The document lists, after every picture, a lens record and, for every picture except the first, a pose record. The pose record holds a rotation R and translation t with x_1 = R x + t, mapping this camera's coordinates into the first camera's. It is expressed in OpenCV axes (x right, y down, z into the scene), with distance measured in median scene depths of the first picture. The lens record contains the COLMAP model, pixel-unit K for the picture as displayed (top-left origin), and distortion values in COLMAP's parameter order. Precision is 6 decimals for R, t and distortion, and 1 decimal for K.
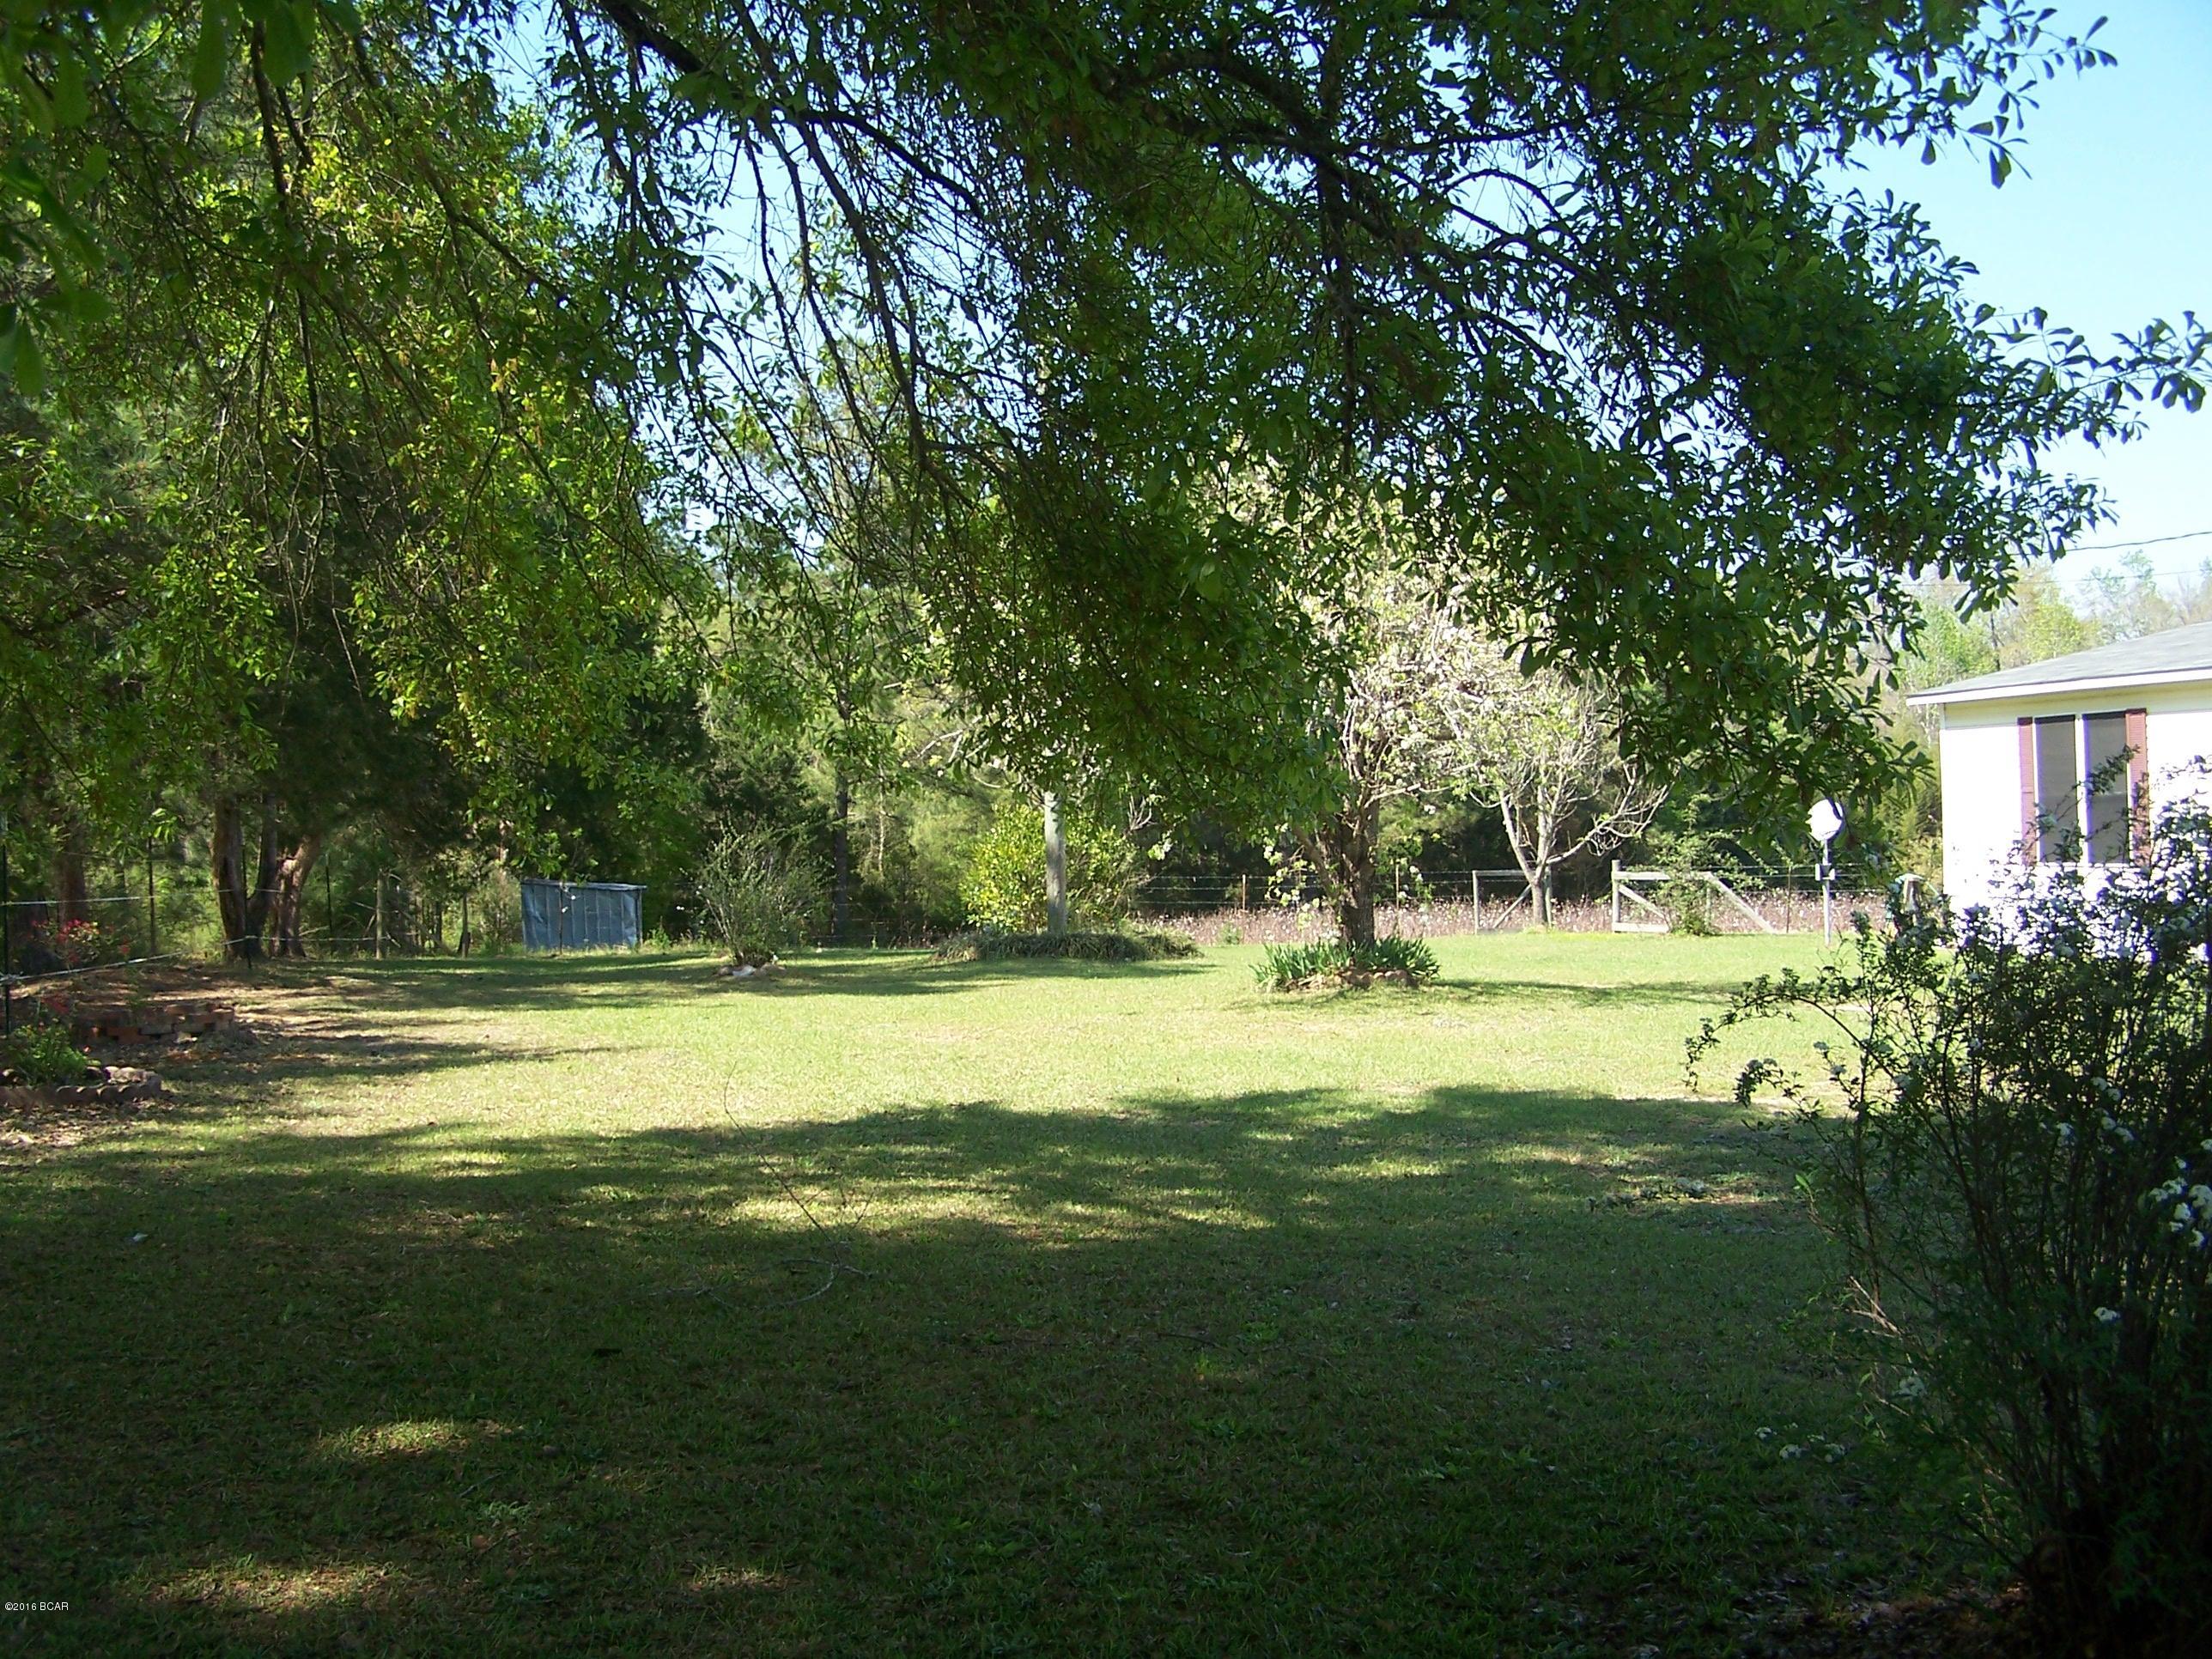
lens RADIAL K [[2605.0, 0, 1106.0], [0, 2605.0, 829.5], [0, 0, 1]] dist [-0.210156, 0.476480]
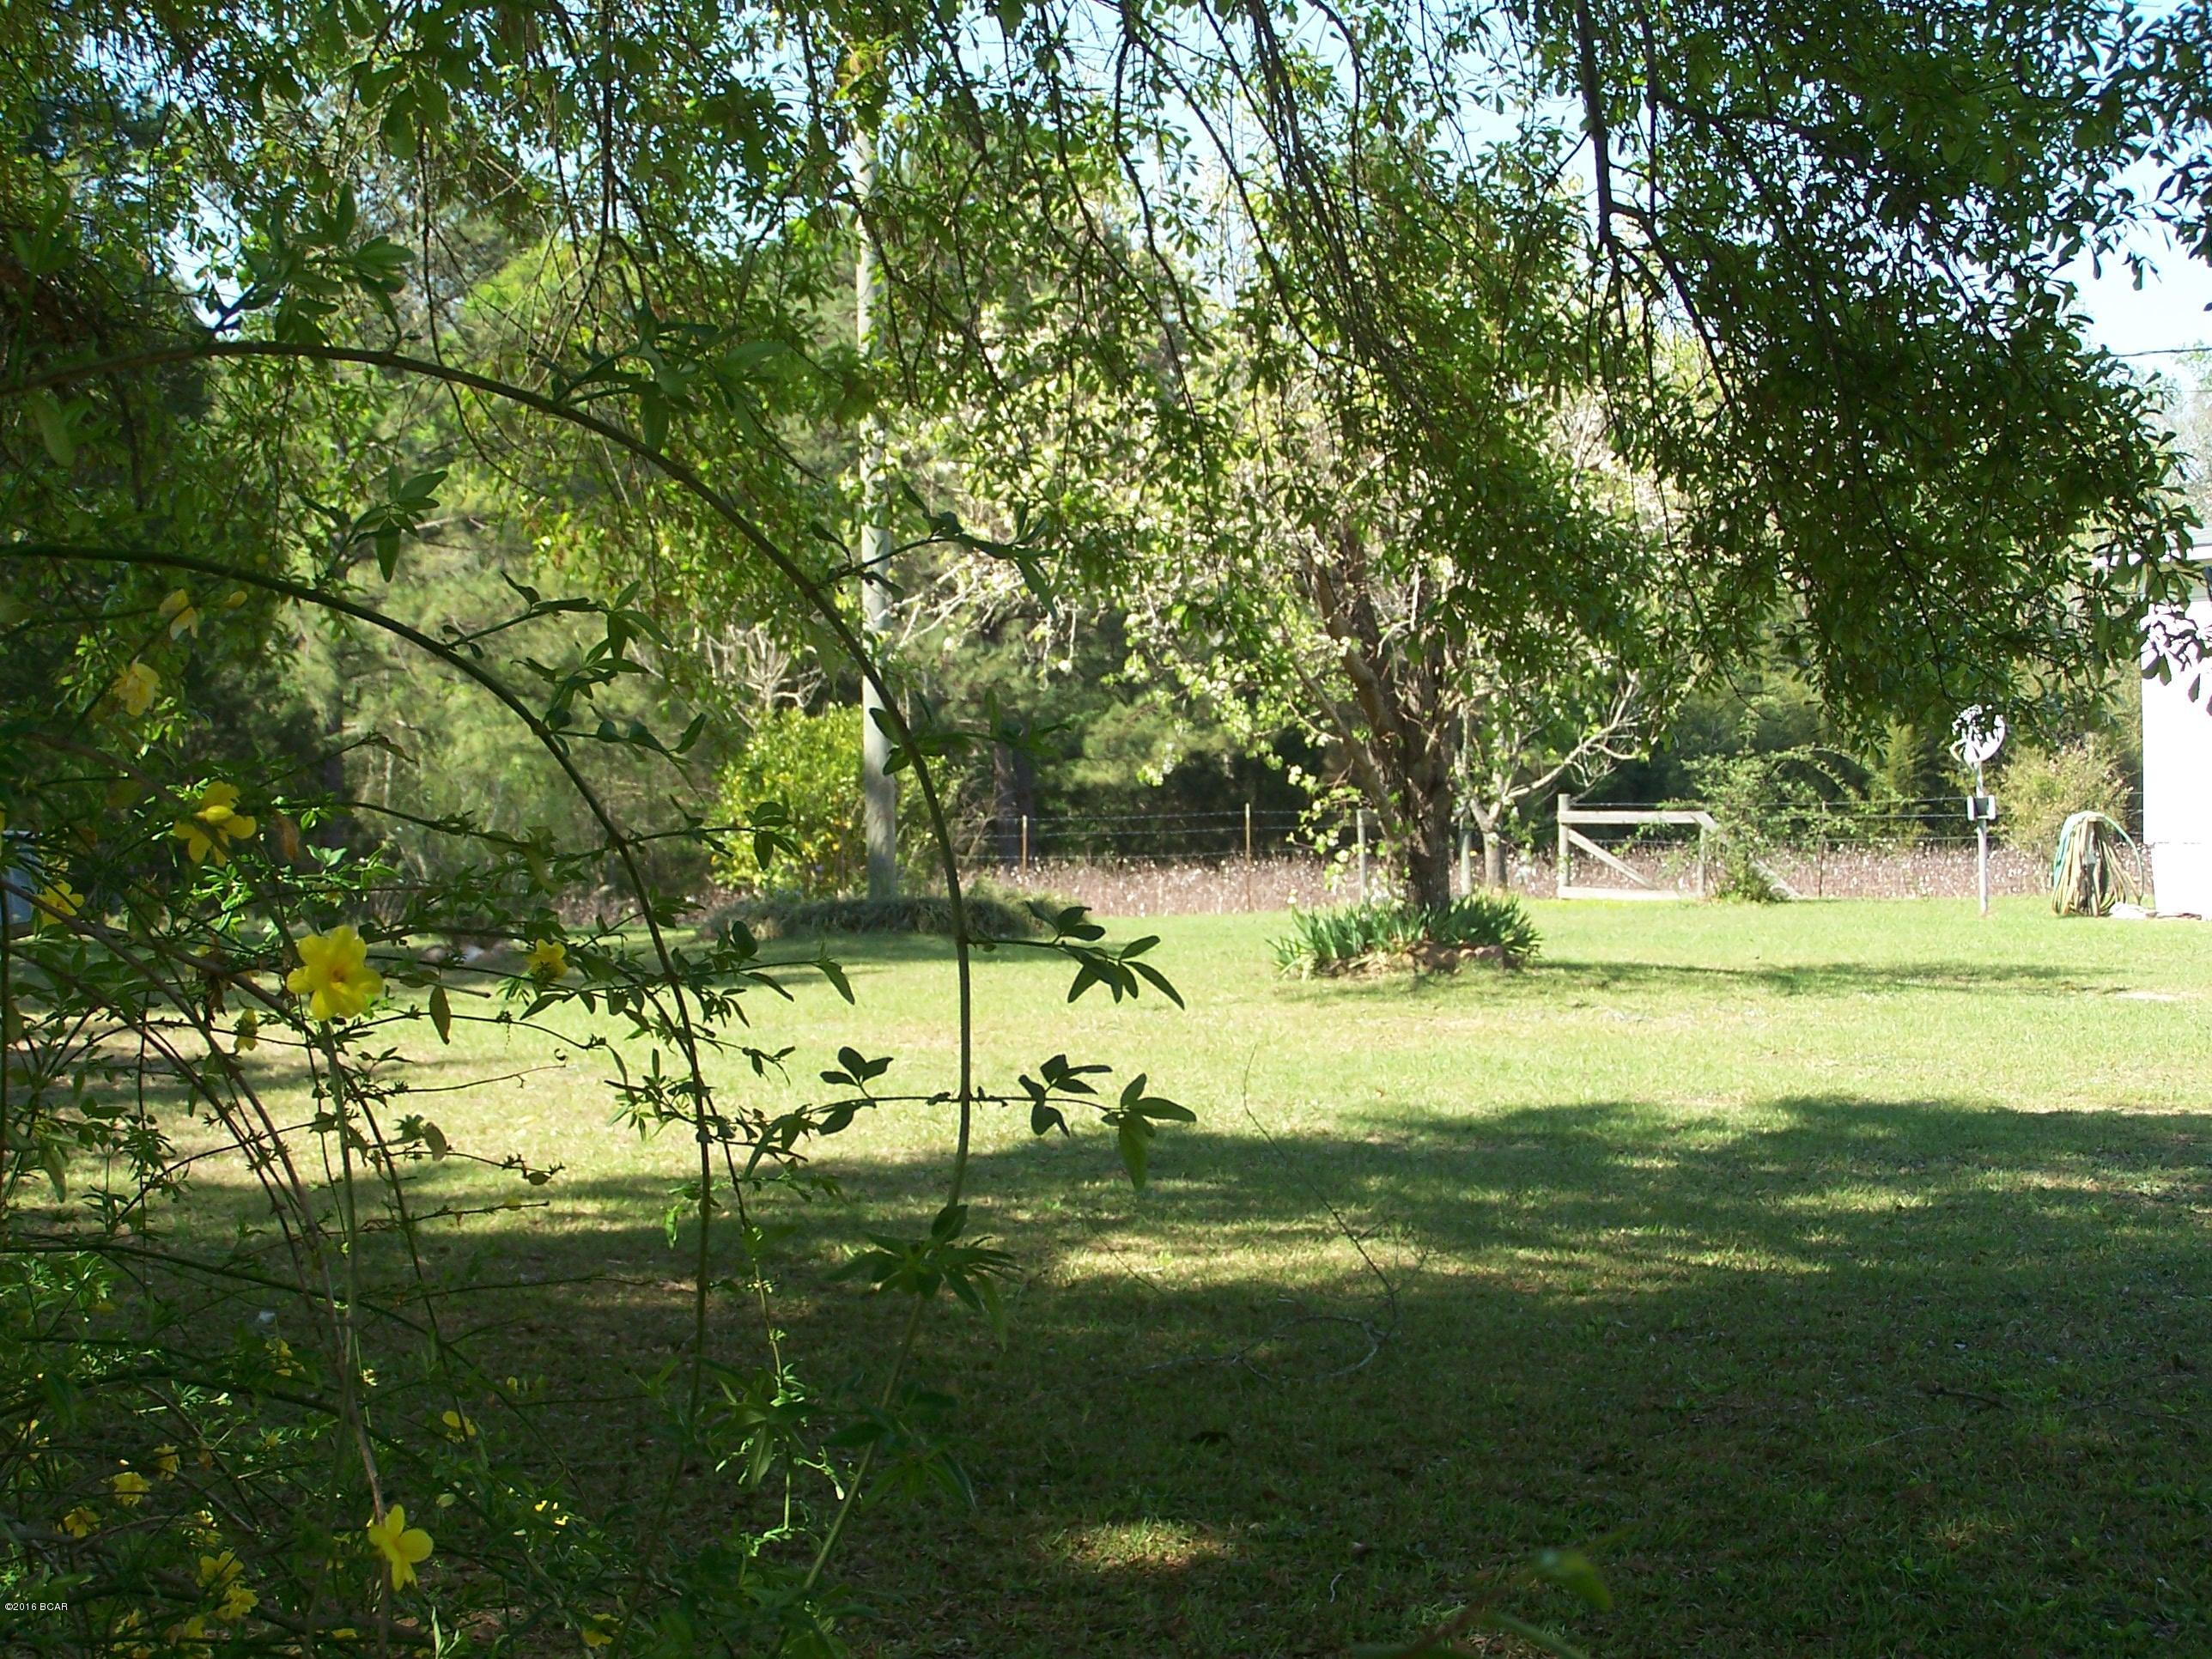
lens RADIAL K [[3986.1, 0, 1106.0], [0, 3986.1, 829.5], [0, 0, 1]] dist [-0.046953, -0.064539]
pose [[0.990450, -0.000945, 0.137872, -0.134396], [-0.001649, 0.999824, 0.018704, 0.003401], [-0.137865, -0.018753, 0.990273, -0.038358]]
